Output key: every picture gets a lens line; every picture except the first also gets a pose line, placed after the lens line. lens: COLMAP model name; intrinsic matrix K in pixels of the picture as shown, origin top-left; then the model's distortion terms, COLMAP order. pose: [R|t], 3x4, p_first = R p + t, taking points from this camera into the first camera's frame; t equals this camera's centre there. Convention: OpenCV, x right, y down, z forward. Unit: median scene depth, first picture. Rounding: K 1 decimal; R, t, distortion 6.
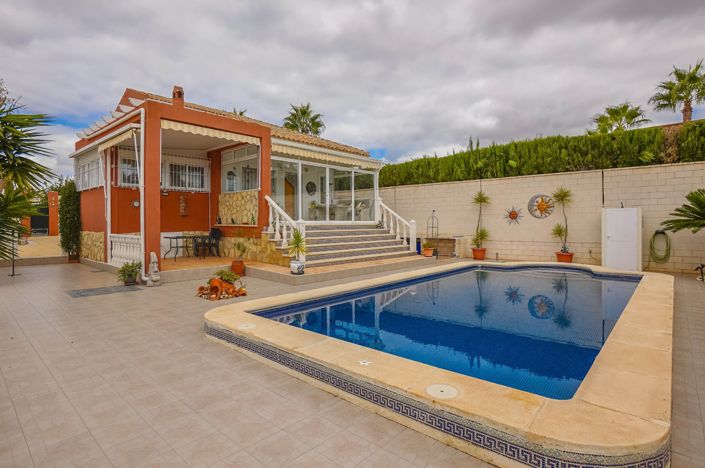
lens RADIAL K [[375.2, 0, 350.5], [0, 375.2, 224.0], [0, 0, 1]] dist [-0.013641, 0.001031]
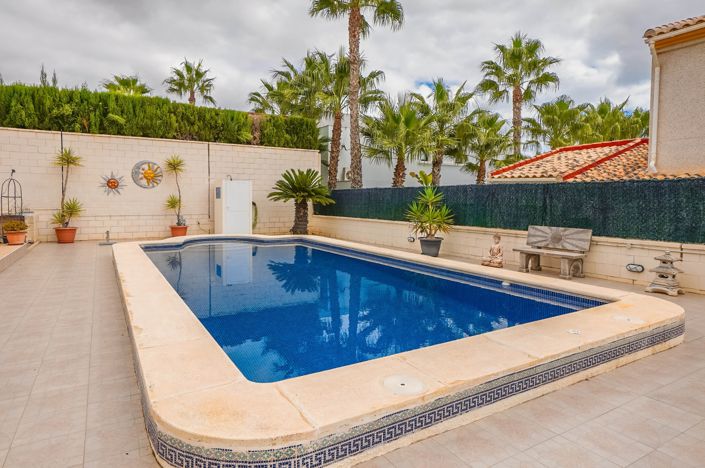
lens RADIAL K [[394.6, 0, 351.6], [0, 394.6, 212.4], [0, 0, 1]] dist [-0.001790, -0.000006]
pose [[0.304639, -0.027696, 0.952065, -0.222262], [-0.003135, 0.999543, 0.030081, 0.011962], [-0.952463, -0.012149, 0.304413, 0.264512]]
